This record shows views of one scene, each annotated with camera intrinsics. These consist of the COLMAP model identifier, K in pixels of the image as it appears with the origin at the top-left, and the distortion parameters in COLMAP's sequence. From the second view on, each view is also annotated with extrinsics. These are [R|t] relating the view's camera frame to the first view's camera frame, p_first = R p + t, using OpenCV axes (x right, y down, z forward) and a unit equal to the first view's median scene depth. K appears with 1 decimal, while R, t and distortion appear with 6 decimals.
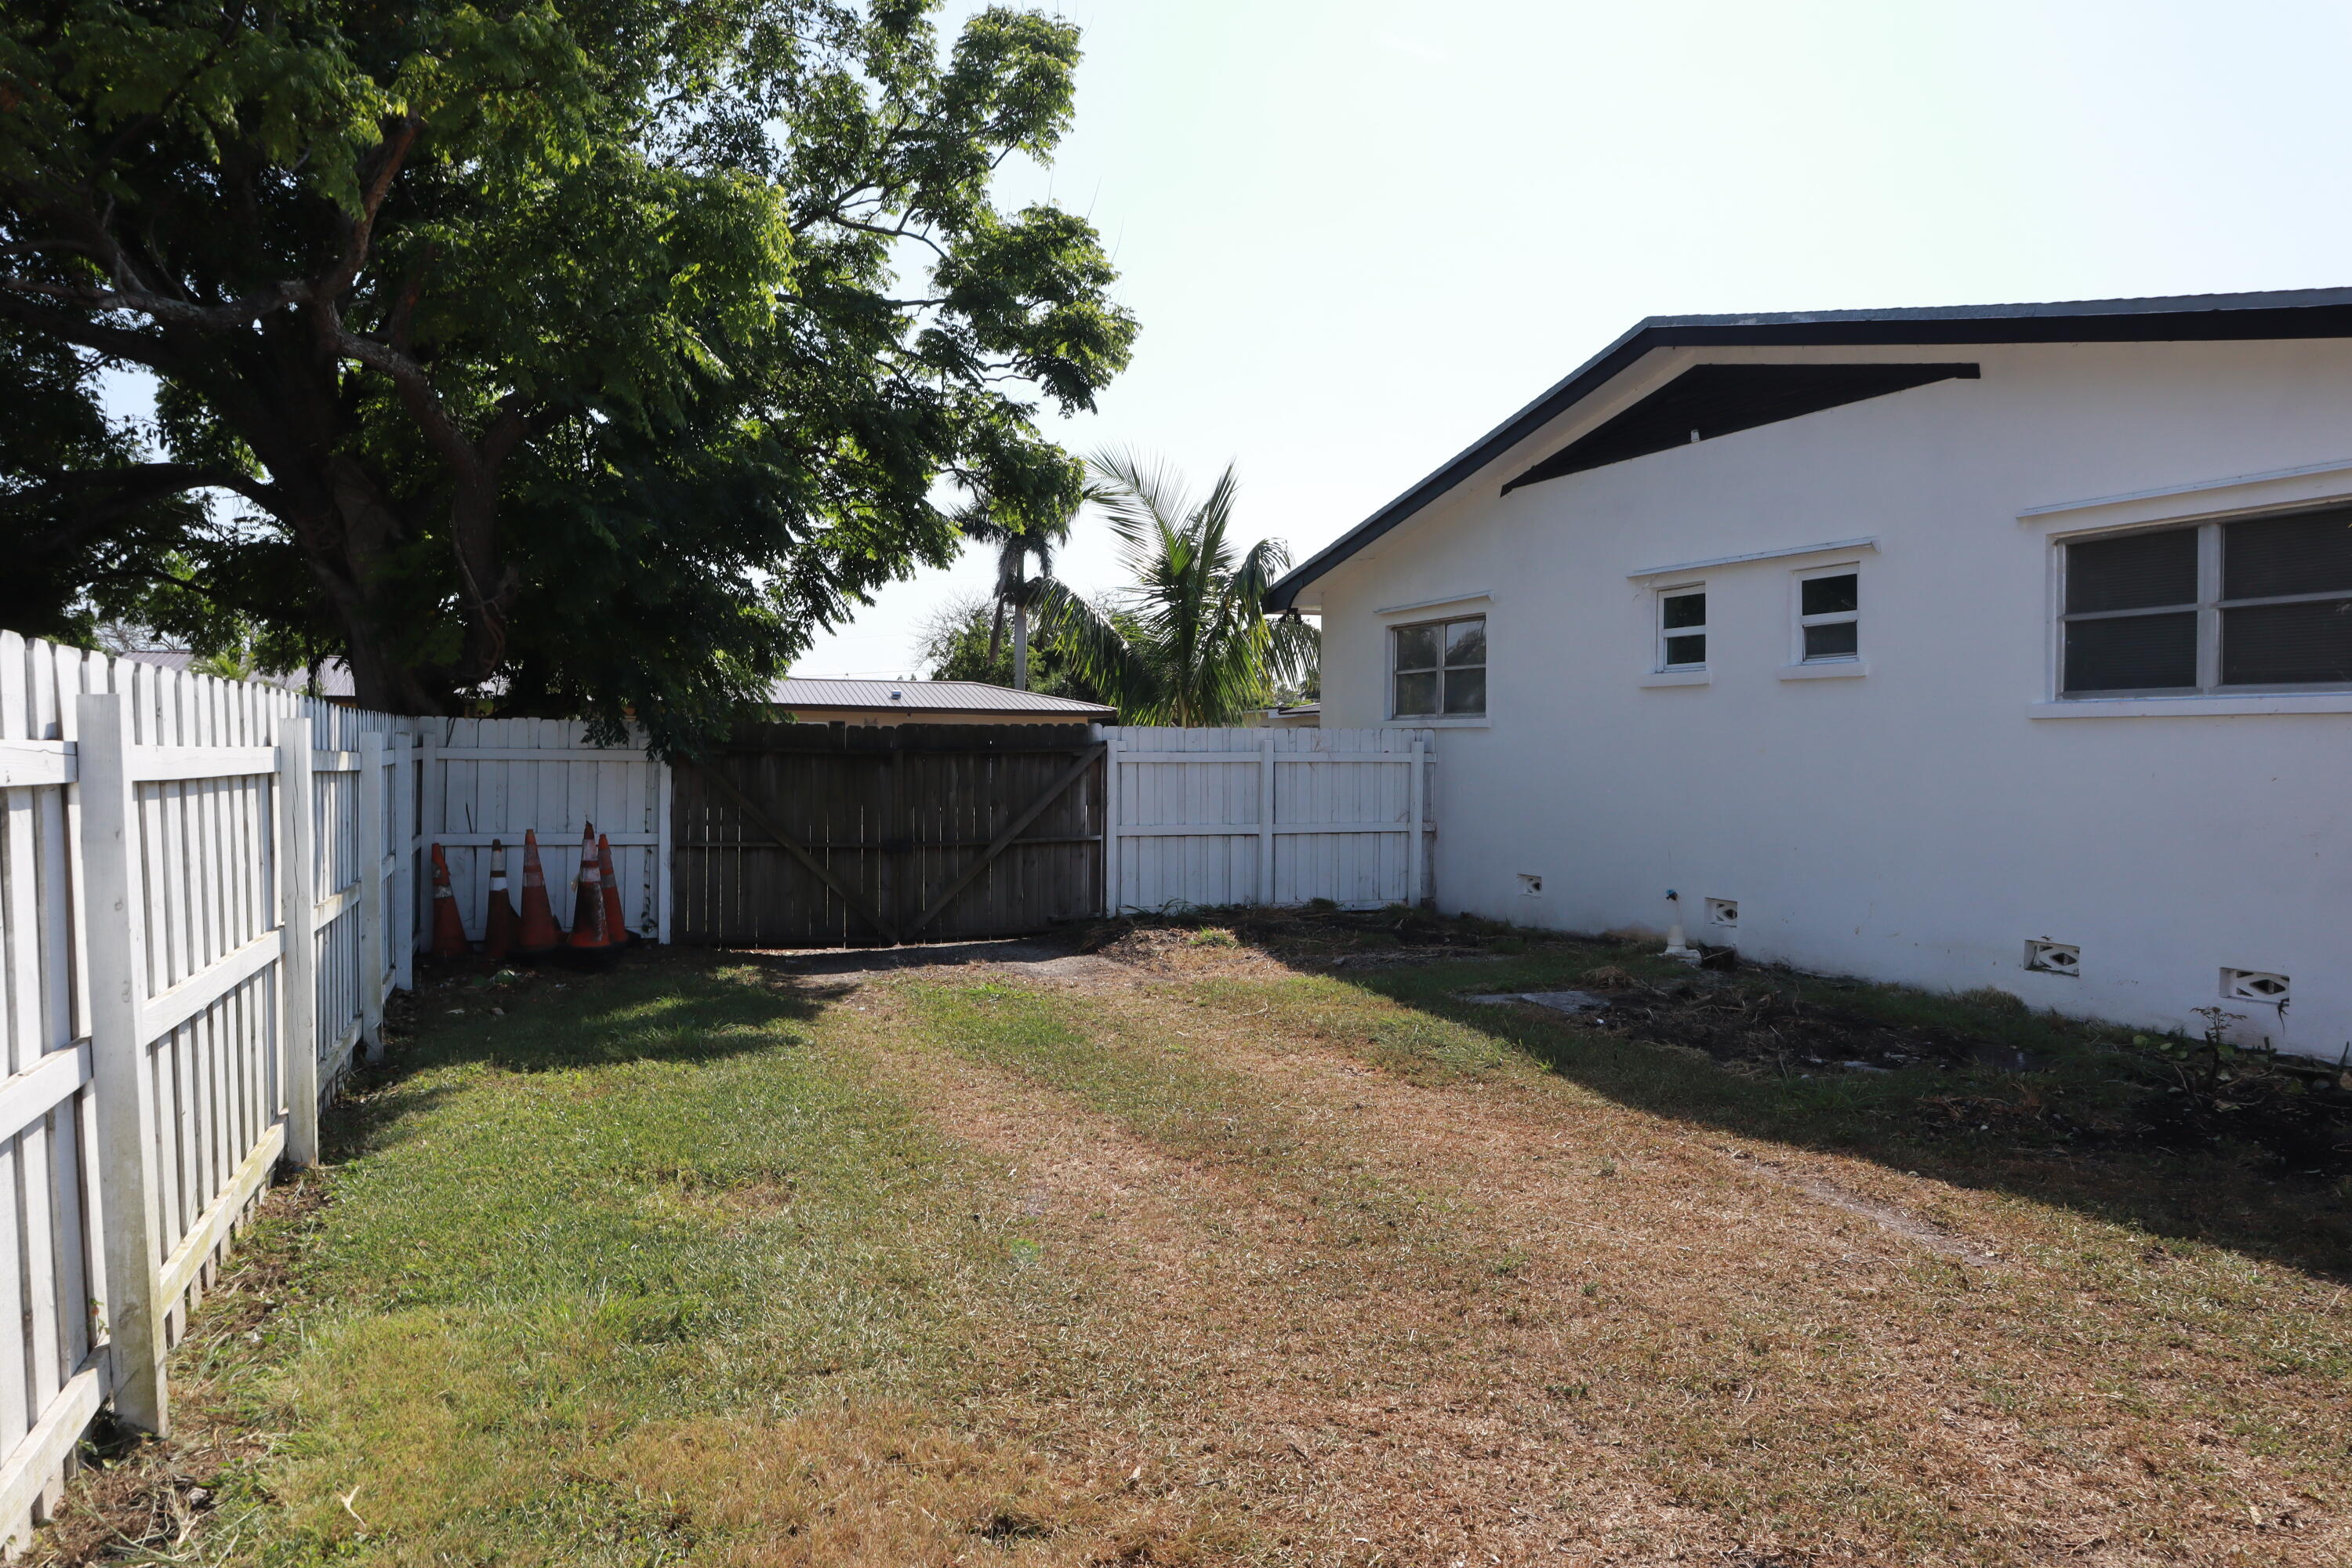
lens RADIAL K [[1624.8, 0, 1186.1], [0, 1624.8, 765.3], [0, 0, 1]] dist [-0.120131, 0.078759]
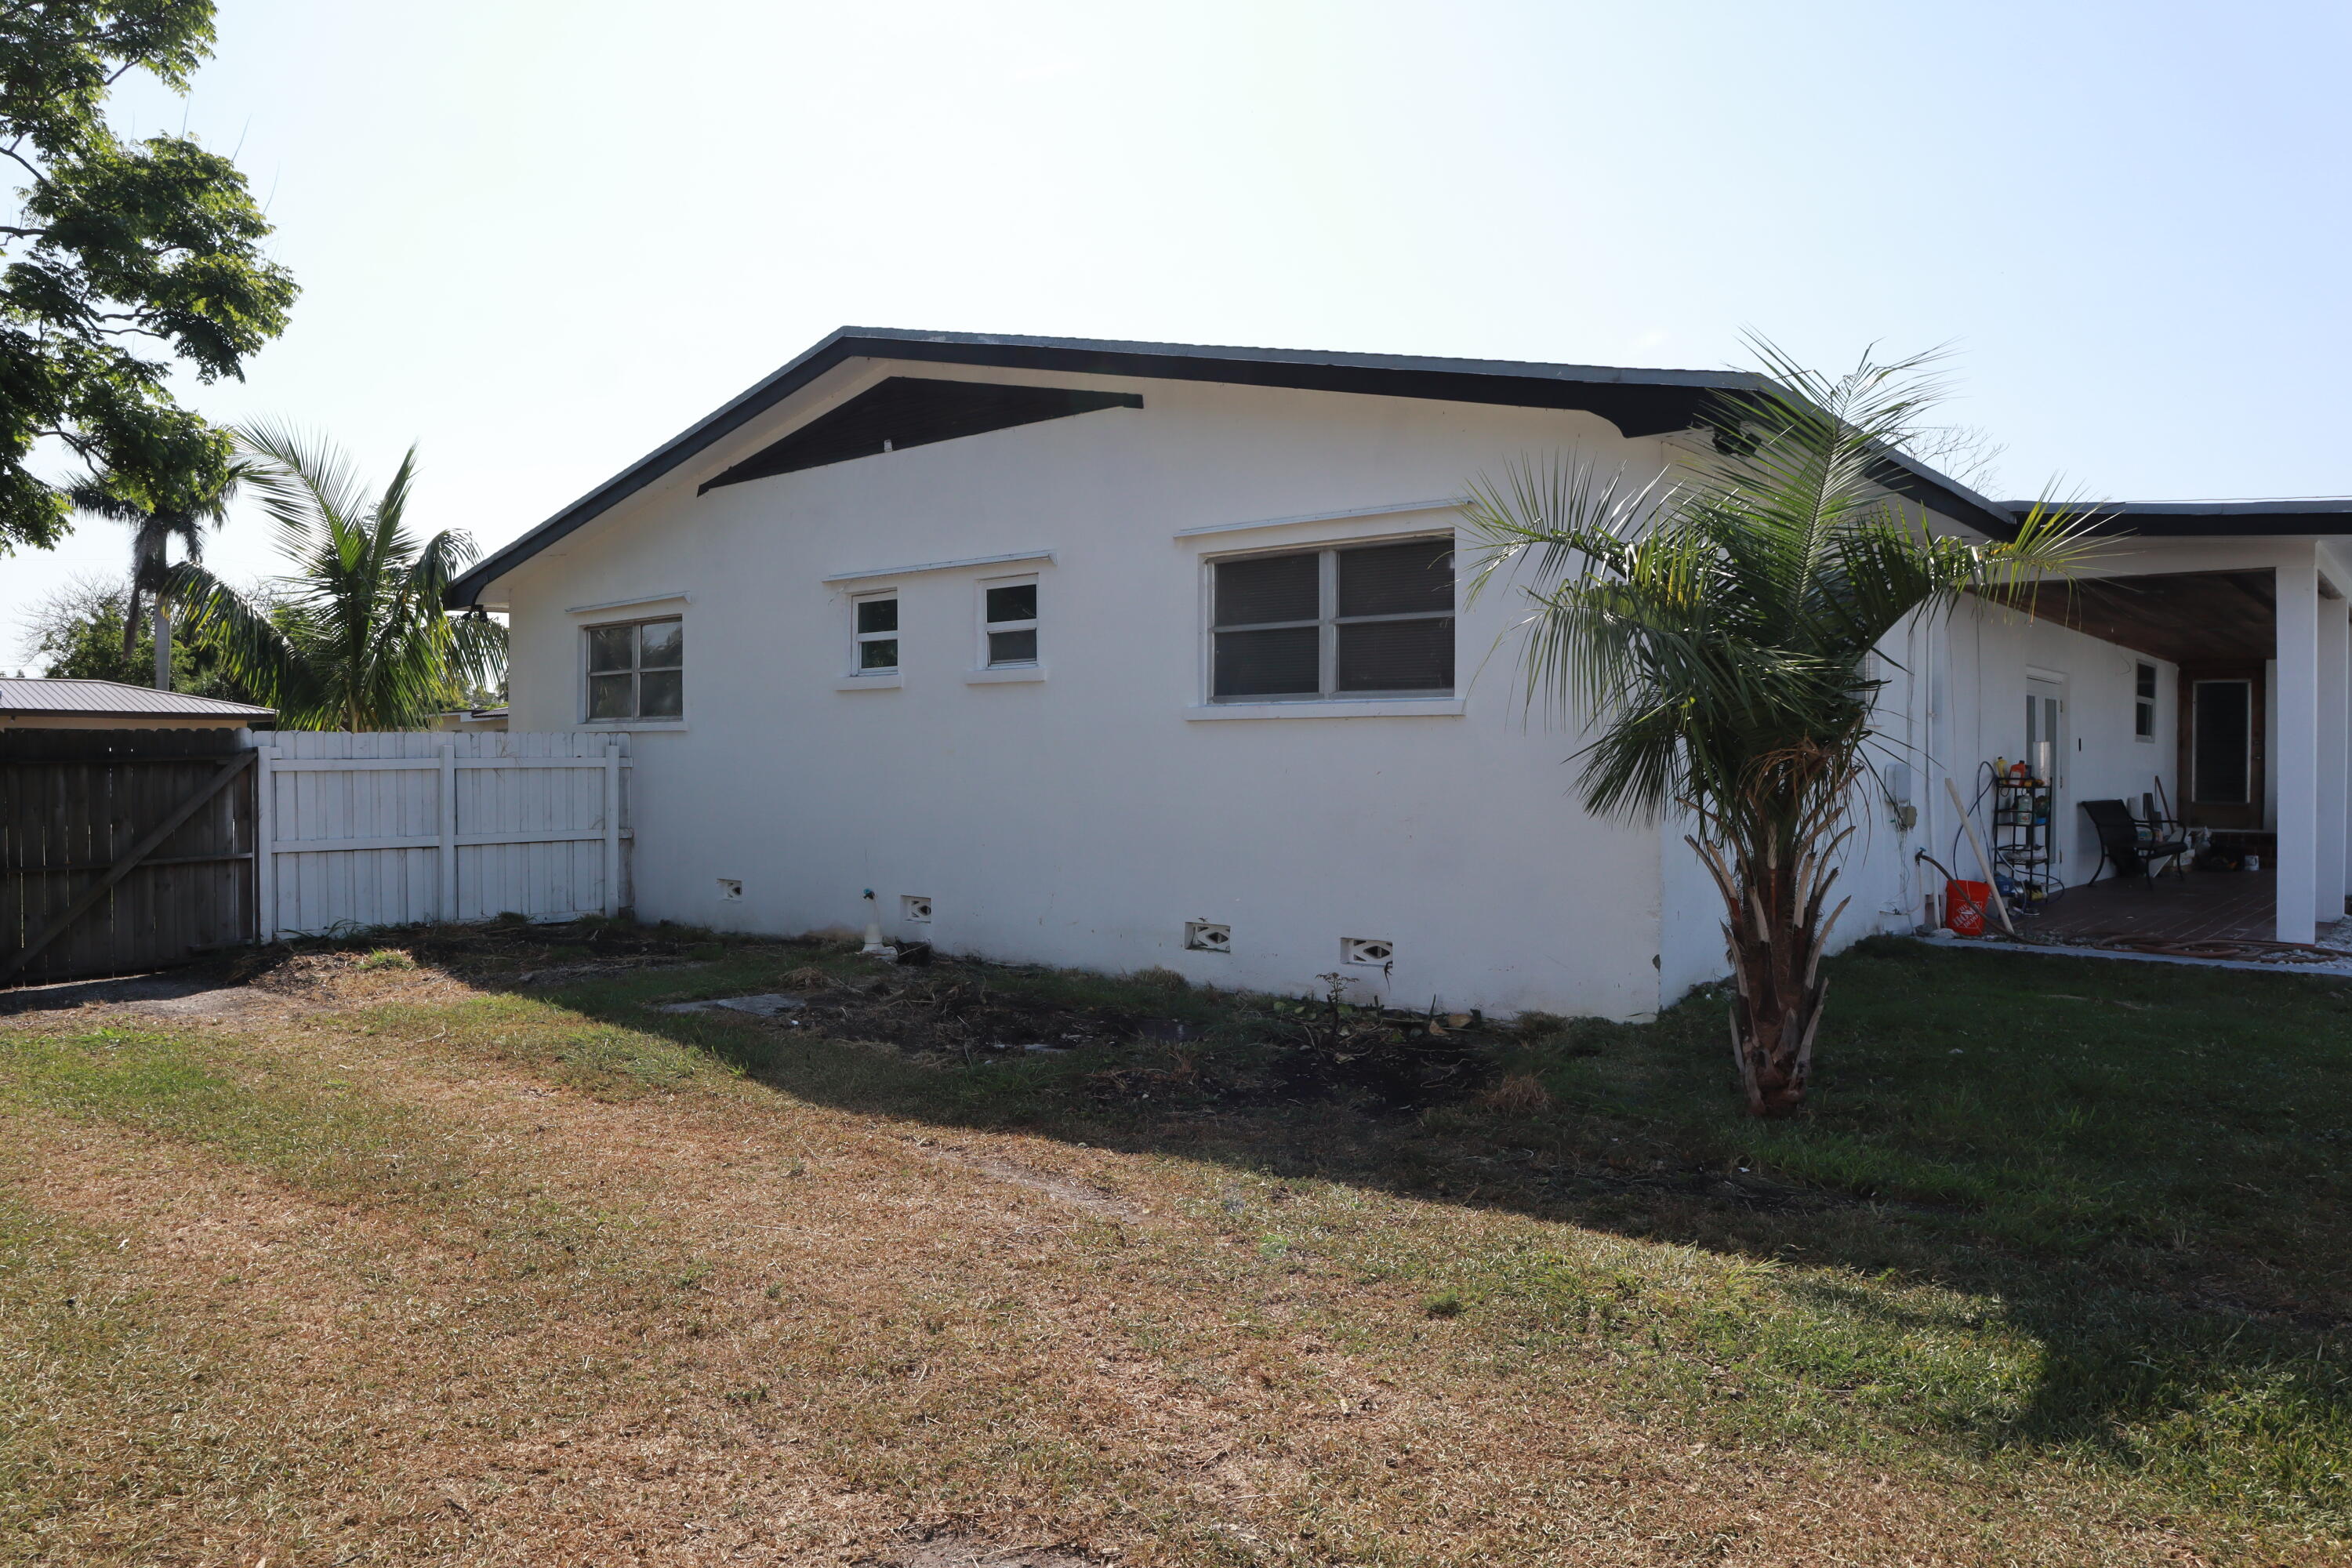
lens RADIAL K [[1624.8, 0, 1163.8], [0, 1624.8, 765.9], [0, 0, 1]] dist [-0.120451, 0.079513]
pose [[0.894046, -0.011785, 0.447819, 0.015292], [0.012356, 0.999922, 0.001647, -0.000106], [-0.447804, 0.004061, 0.894123, -0.004543]]
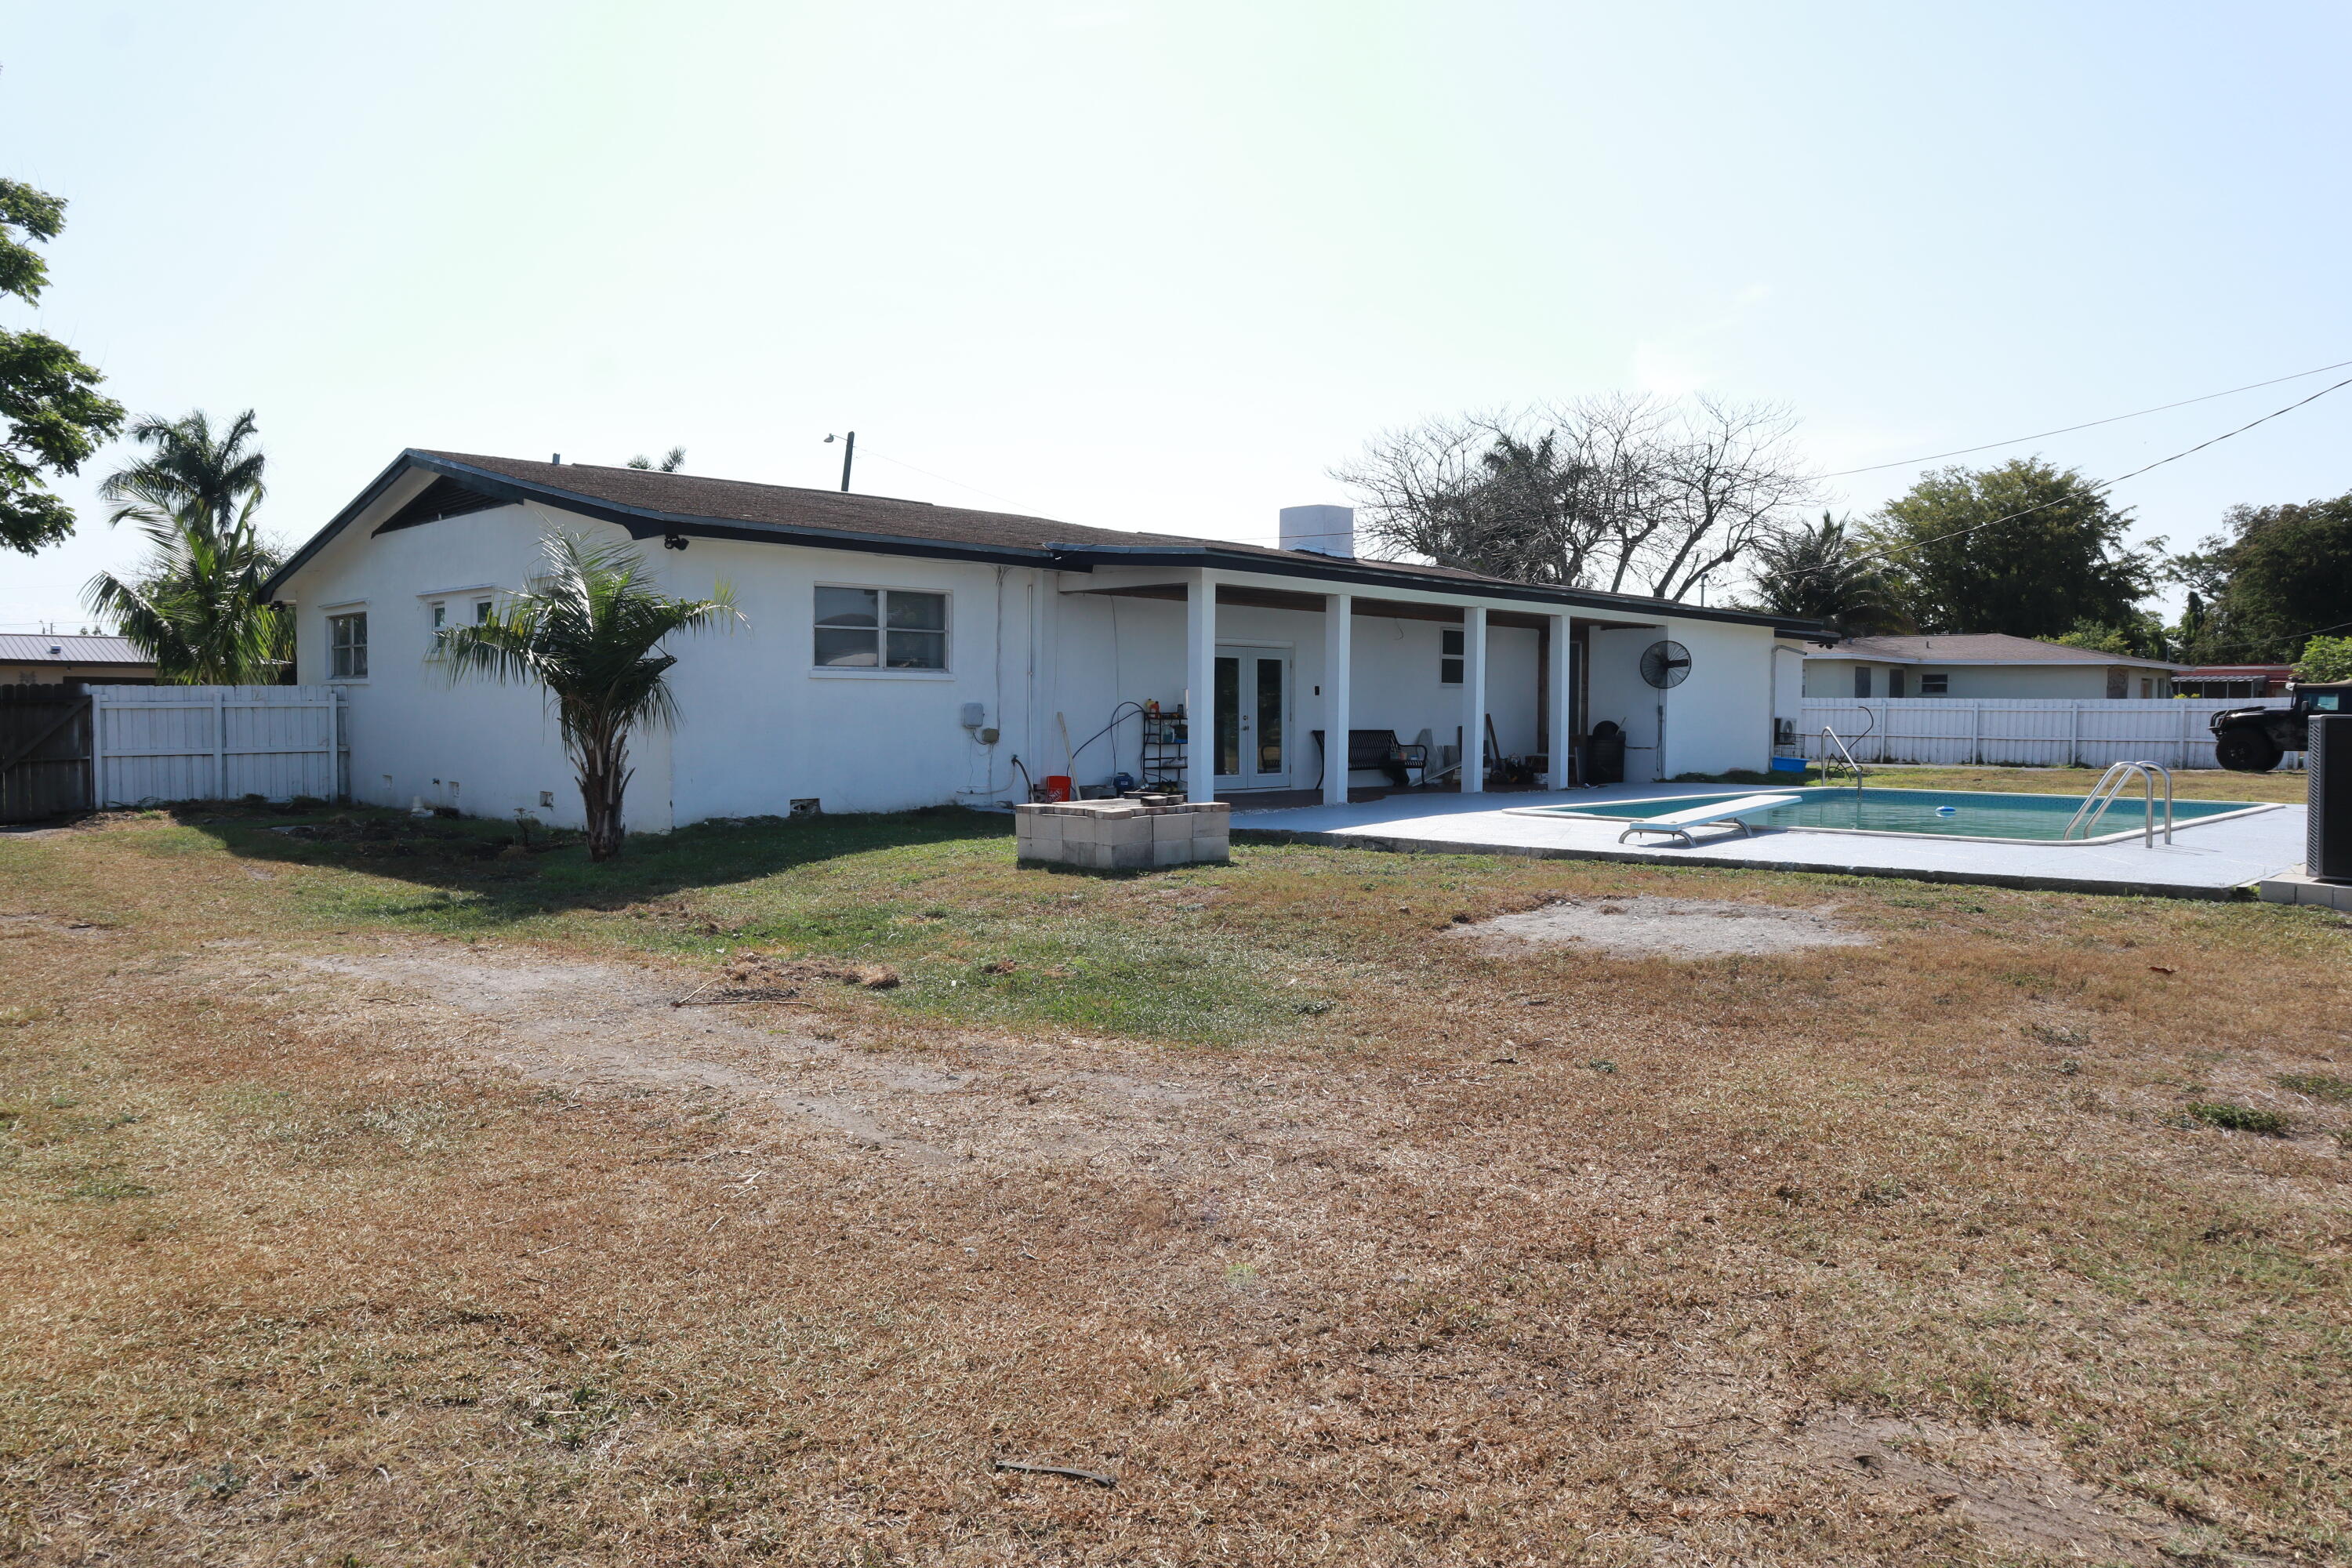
lens RADIAL K [[1634.7, 0, 1196.3], [0, 1634.7, 782.0], [0, 0, 1]] dist [-0.137421, 0.090790]
pose [[0.913740, -0.025291, 0.405512, 0.513603], [0.007868, 0.998975, 0.044575, 0.016820], [-0.406223, -0.037539, 0.913002, -1.303655]]
